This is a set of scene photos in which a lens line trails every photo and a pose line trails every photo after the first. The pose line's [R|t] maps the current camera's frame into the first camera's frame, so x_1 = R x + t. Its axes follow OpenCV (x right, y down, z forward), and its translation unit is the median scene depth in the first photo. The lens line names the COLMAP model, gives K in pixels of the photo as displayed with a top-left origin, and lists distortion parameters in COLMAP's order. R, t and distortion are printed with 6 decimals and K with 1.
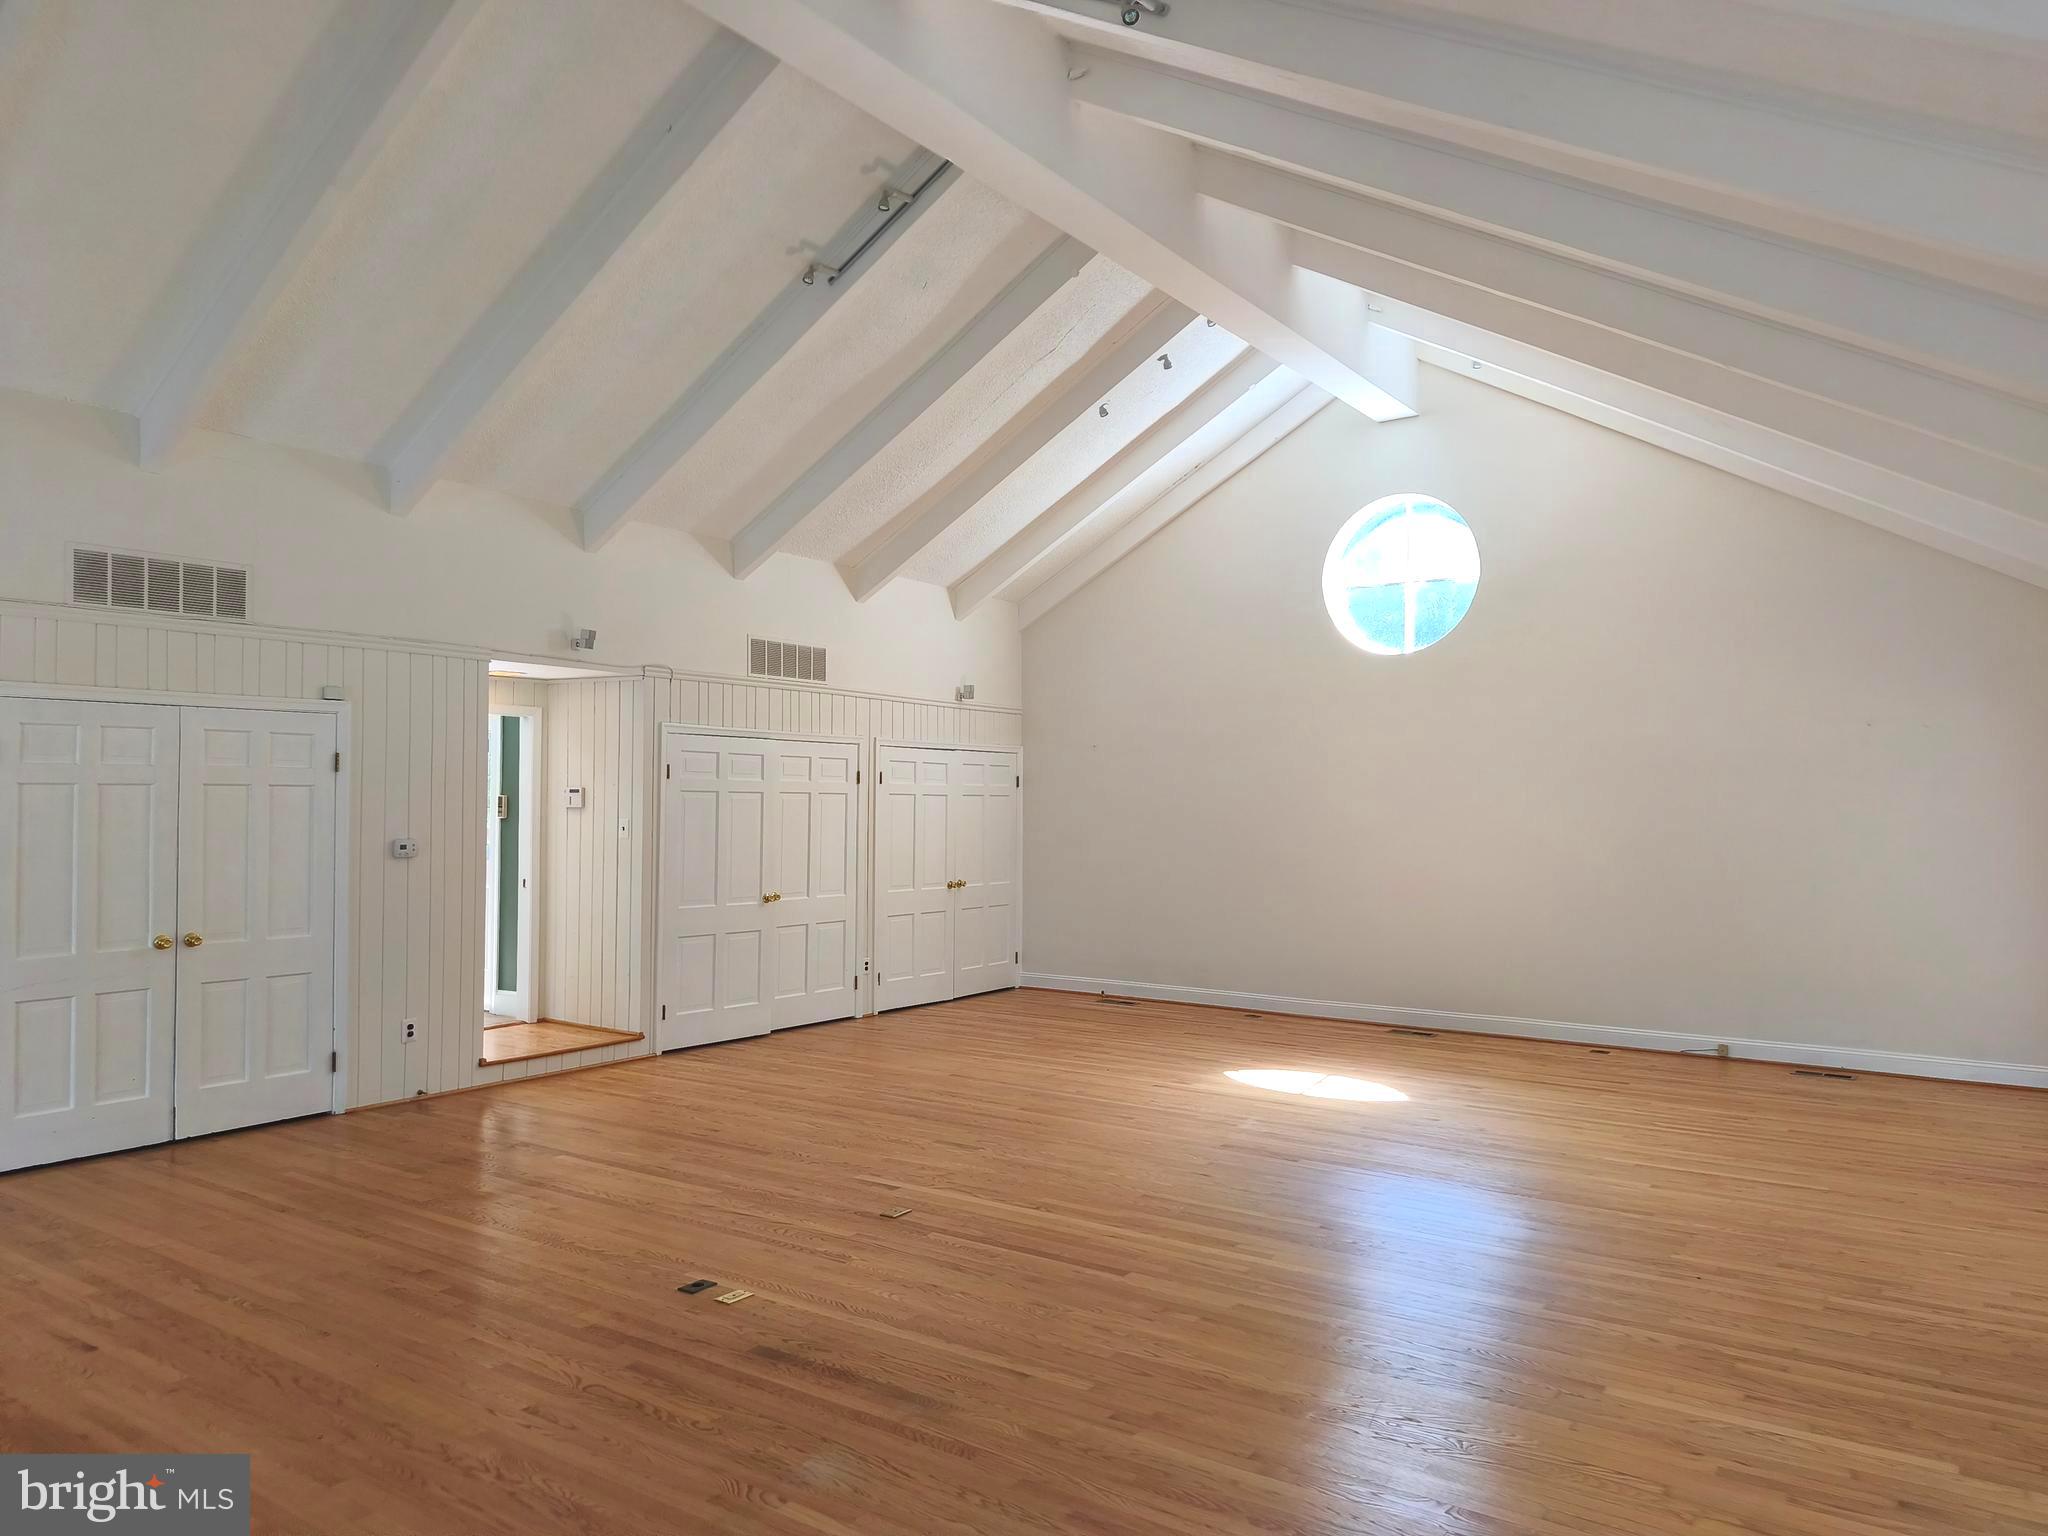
lens RADIAL K [[1414.9, 0, 1009.5], [0, 1414.9, 766.3], [0, 0, 1]] dist [0.029490, -0.039344]
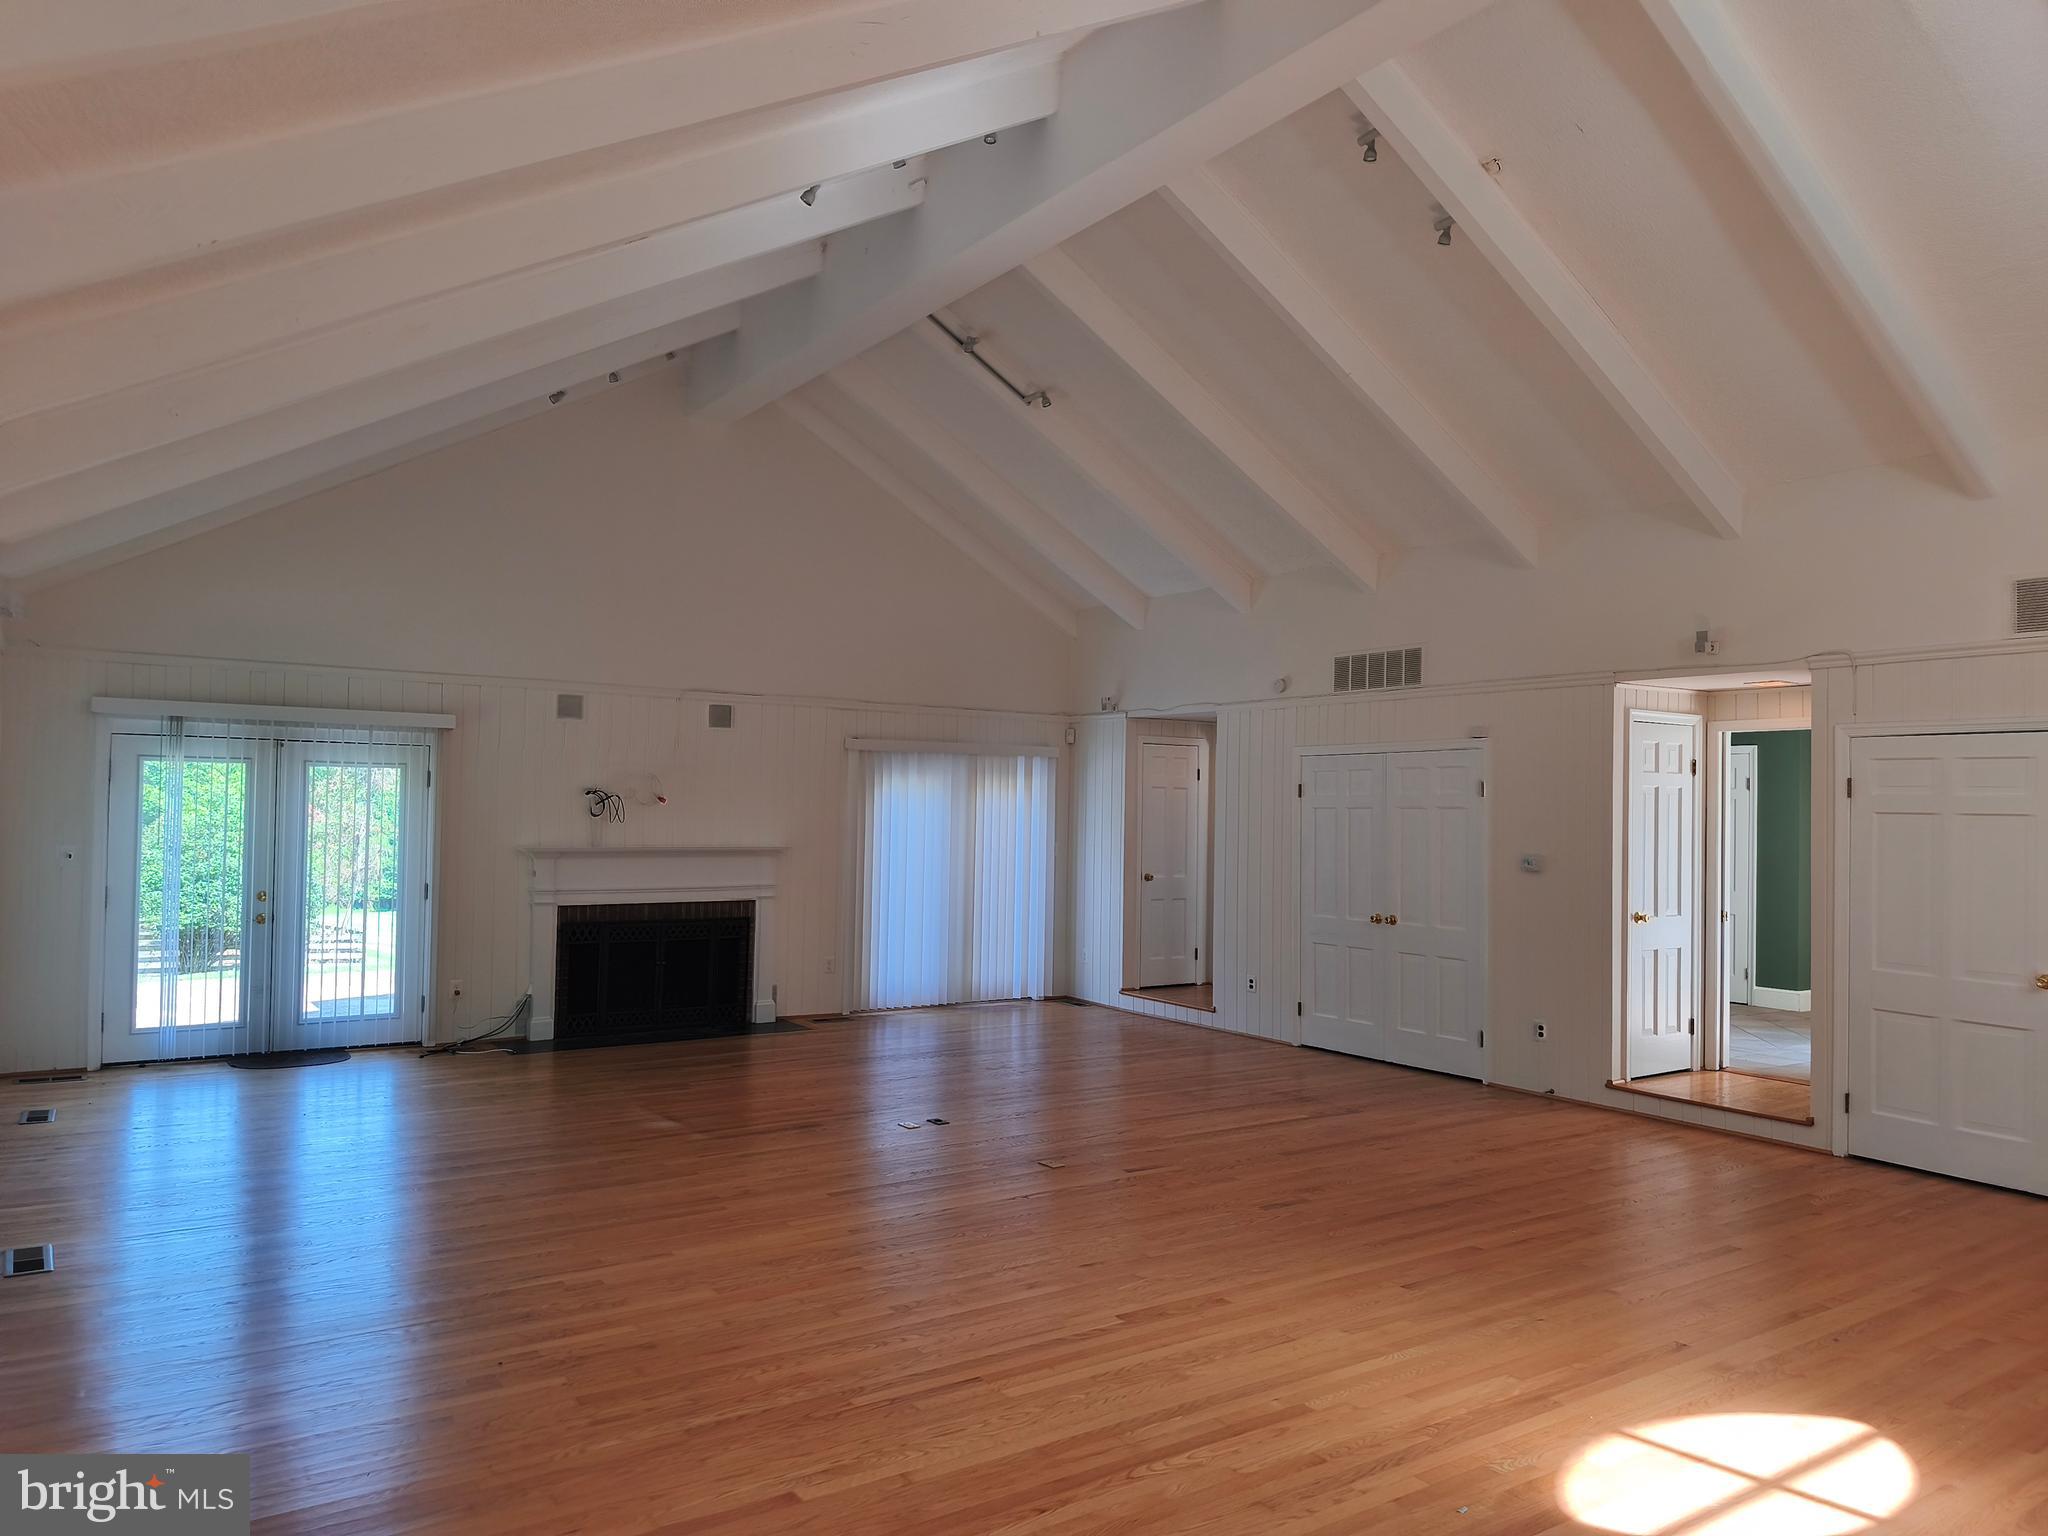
lens RADIAL K [[1414.9, 0, 1038.2], [0, 1414.9, 756.0], [0, 0, 1]] dist [0.029490, -0.039344]
pose [[-0.345540, -0.047443, -0.937204, 0.876405], [0.006741, 0.998570, -0.053035, 0.033921], [0.938380, -0.024643, -0.344726, 1.185275]]
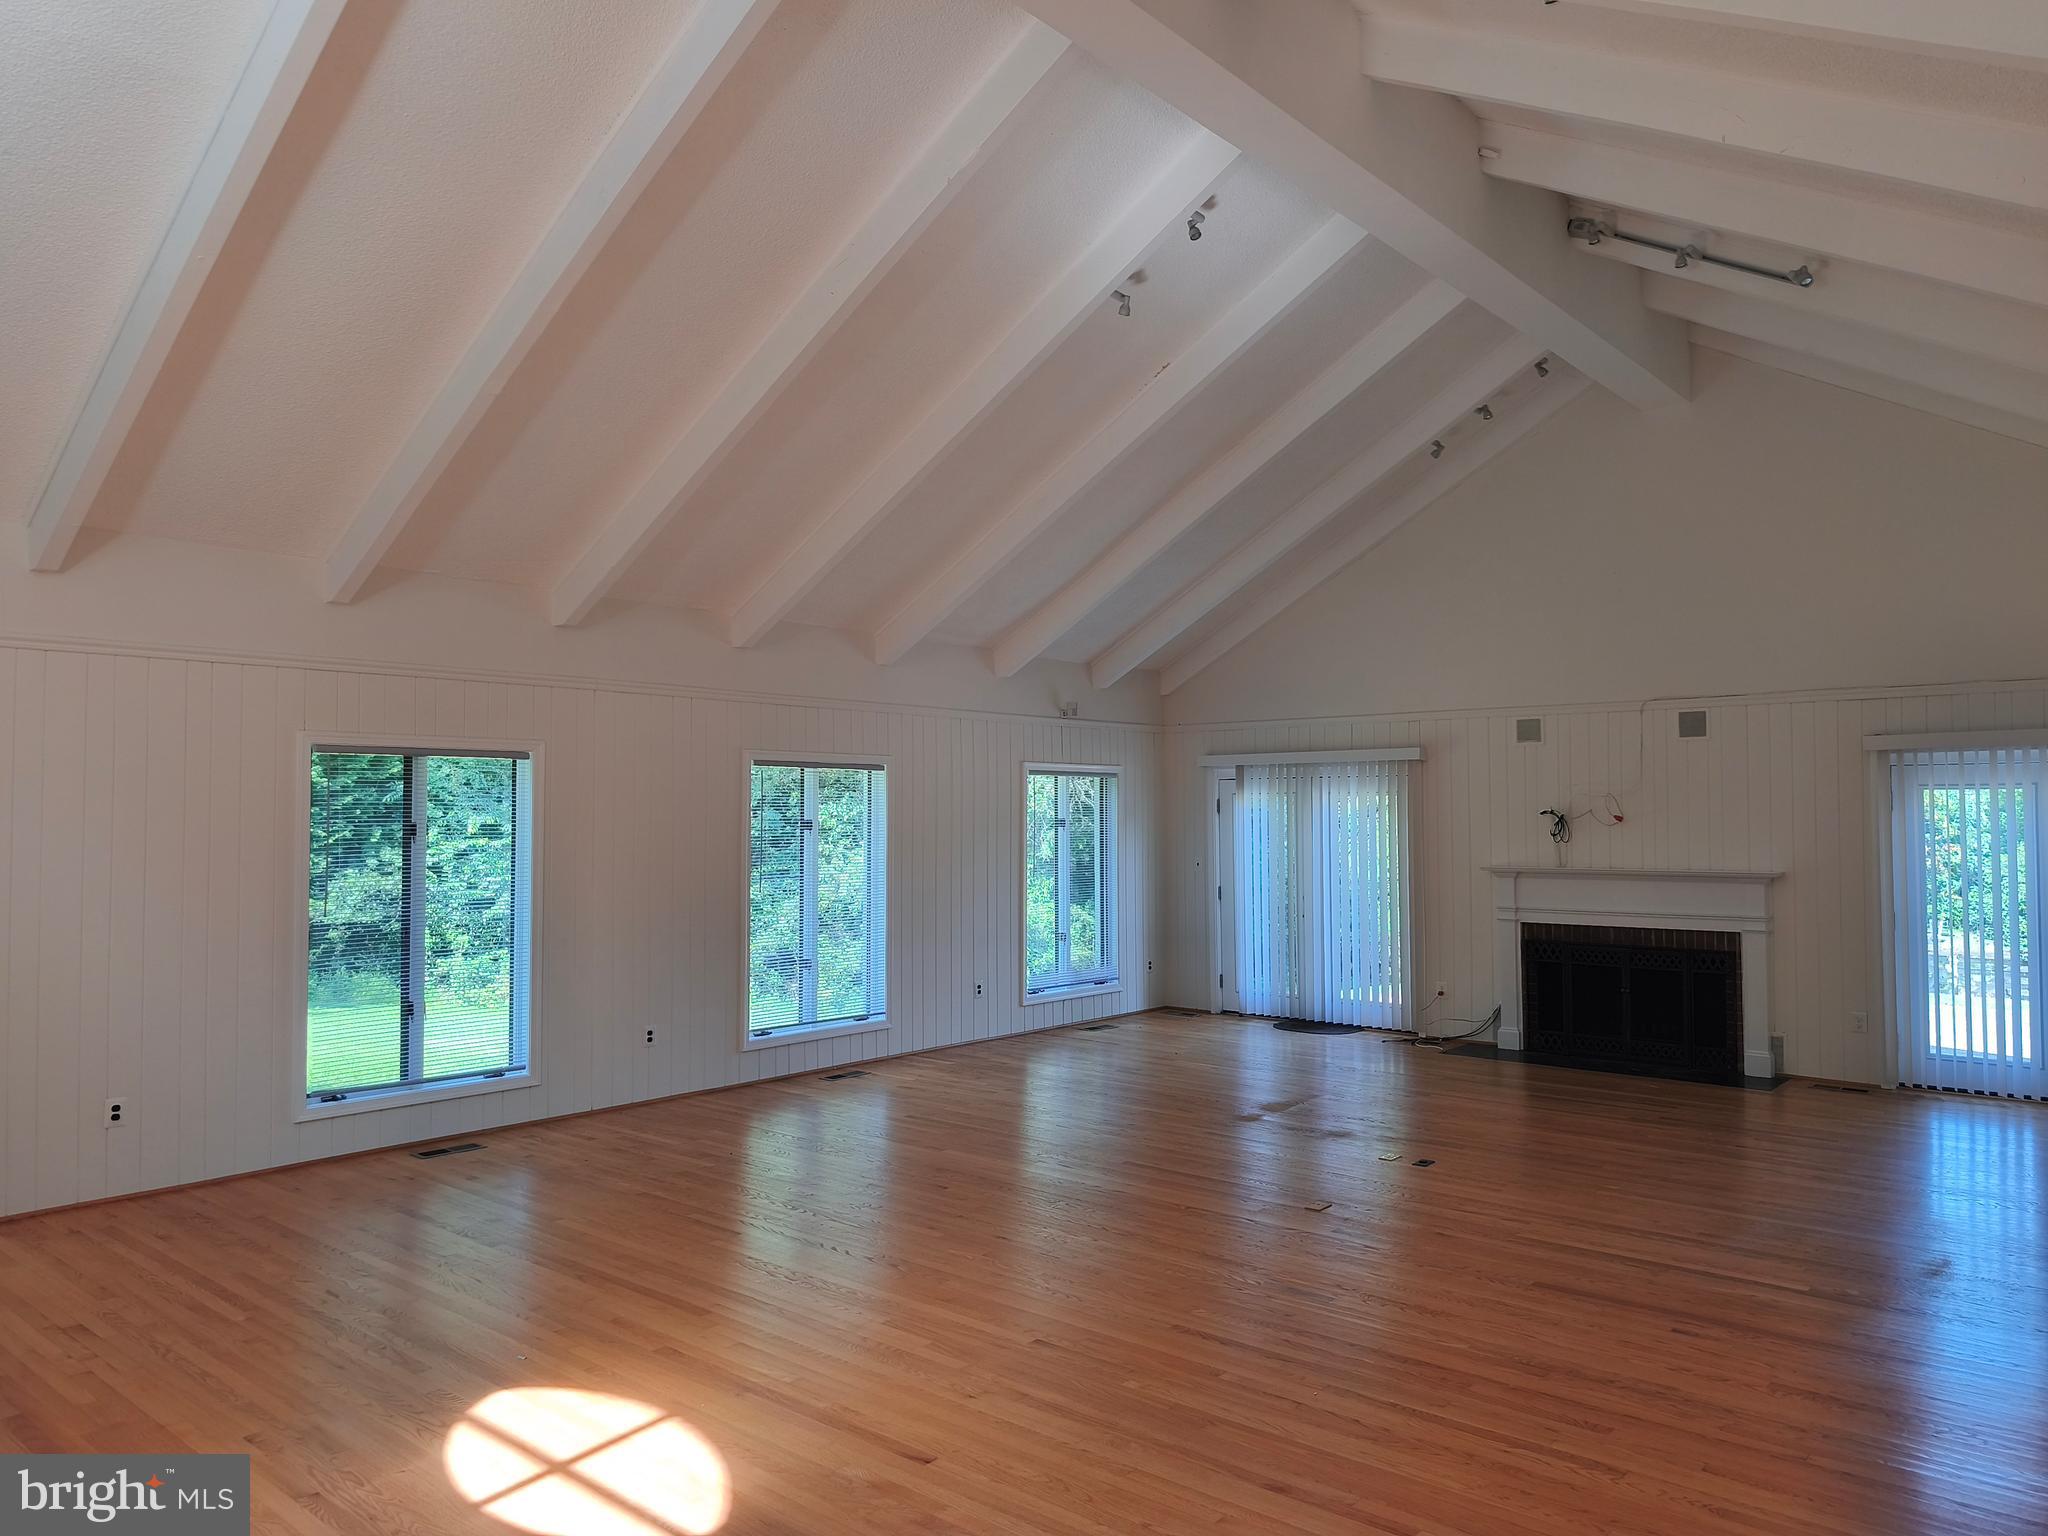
lens RADIAL K [[1414.9, 0, 1012.9], [0, 1414.9, 768.1], [0, 0, 1]] dist [0.029490, -0.039344]
pose [[-0.994655, -0.001692, 0.103239, 0.035516], [-0.008080, 0.998075, -0.061493, 0.039830], [-0.102936, -0.061998, -0.992754, 1.803528]]
